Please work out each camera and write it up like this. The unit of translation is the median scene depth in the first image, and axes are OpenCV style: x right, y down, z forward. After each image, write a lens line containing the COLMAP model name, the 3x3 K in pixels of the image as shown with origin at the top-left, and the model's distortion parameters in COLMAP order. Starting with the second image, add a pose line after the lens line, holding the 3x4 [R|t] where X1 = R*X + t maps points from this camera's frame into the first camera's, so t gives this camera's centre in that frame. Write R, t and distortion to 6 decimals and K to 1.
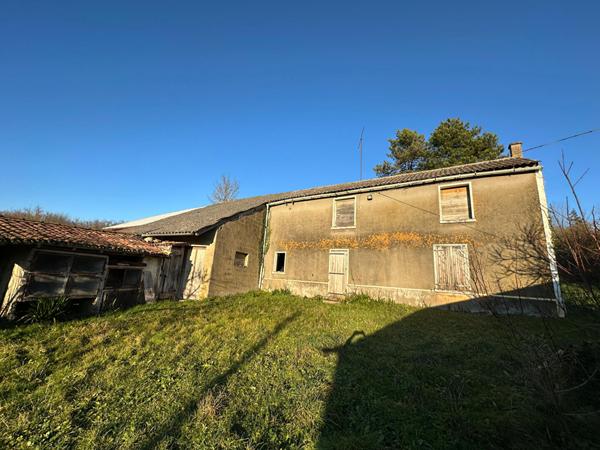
lens RADIAL K [[239.4, 0, 300.0], [0, 239.4, 225.0], [0, 0, 1]] dist [0.000511, -0.000006]
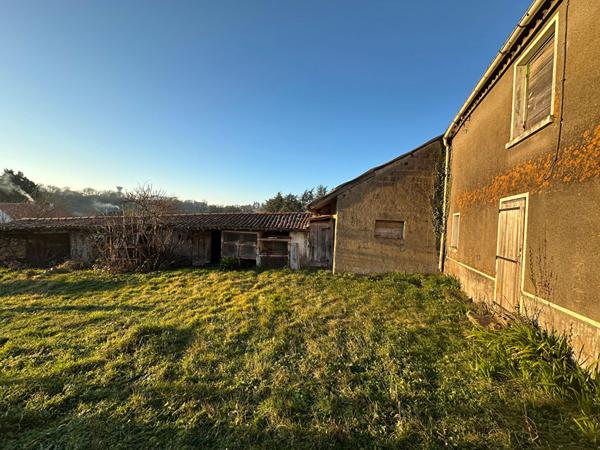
lens RADIAL K [[239.4, 0, 300.0], [0, 239.4, 225.0], [0, 0, 1]] dist [0.000511, -0.000006]
pose [[0.251158, -0.045238, -0.966888, 0.444496], [0.179501, 0.983758, 0.000599, 0.086031], [0.951157, -0.173708, 0.255199, 0.581725]]
